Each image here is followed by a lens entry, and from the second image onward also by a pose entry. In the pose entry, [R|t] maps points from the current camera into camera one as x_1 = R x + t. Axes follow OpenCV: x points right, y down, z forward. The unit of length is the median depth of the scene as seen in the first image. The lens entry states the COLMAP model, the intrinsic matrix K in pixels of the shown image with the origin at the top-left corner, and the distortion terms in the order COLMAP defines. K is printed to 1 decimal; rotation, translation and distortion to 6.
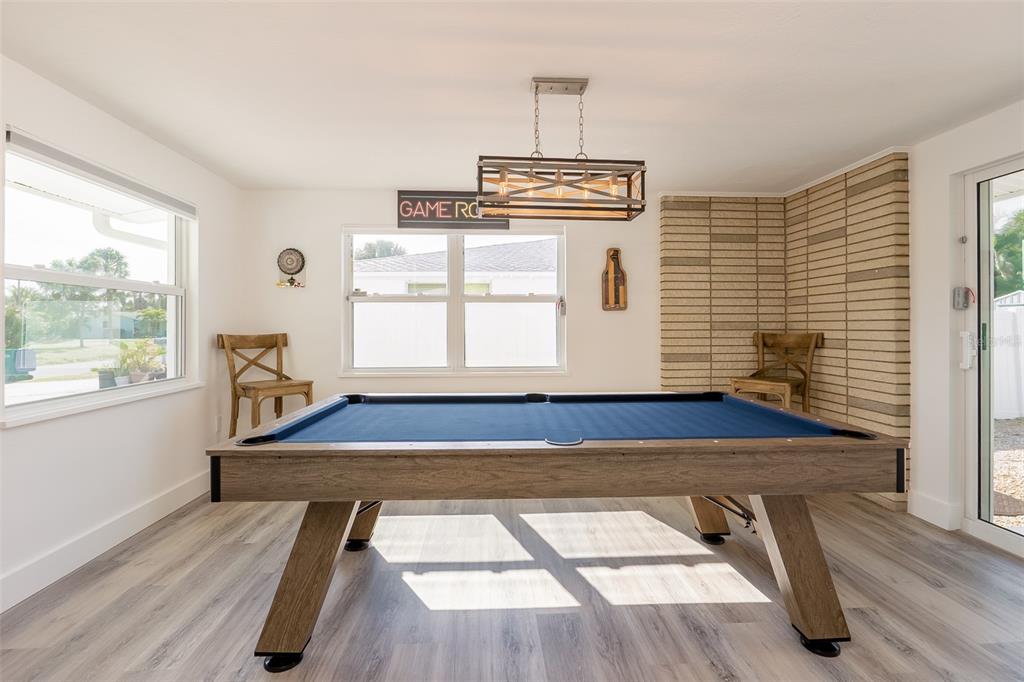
lens RADIAL K [[473.6, 0, 511.6], [0, 473.6, 330.5], [0, 0, 1]] dist [-0.009486, -0.000071]
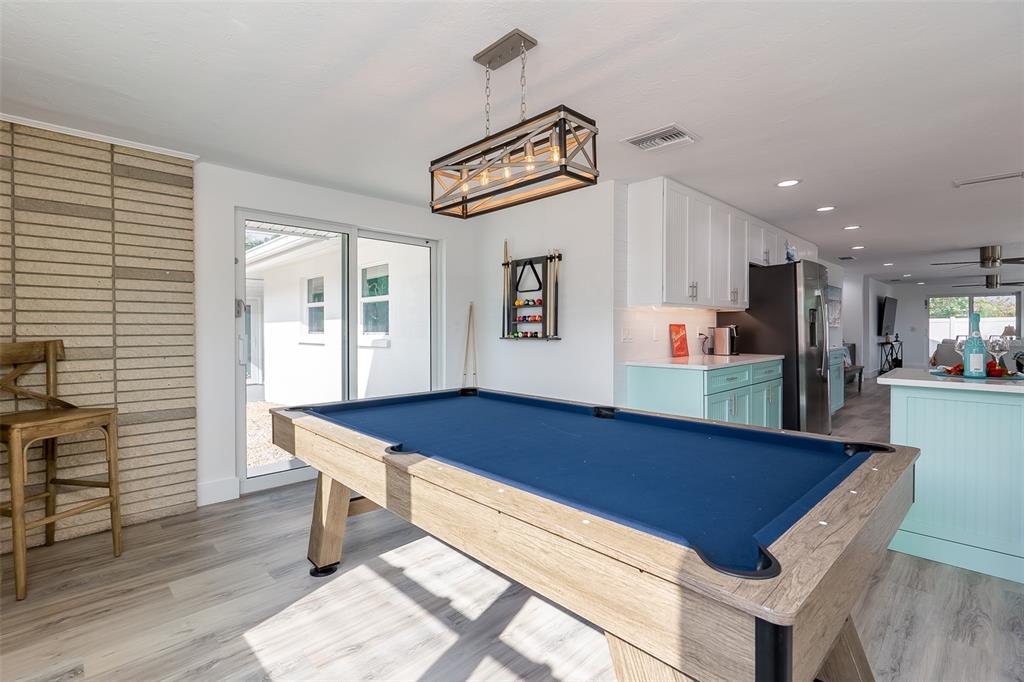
lens RADIAL K [[473.6, 0, 508.4], [0, 473.6, 337.5], [0, 0, 1]] dist [-0.009486, -0.000071]
pose [[-0.645861, -0.012426, 0.763354, -0.408808], [0.008590, 0.999686, 0.023540, -0.011757], [-0.763406, 0.021761, -0.645552, 1.128011]]
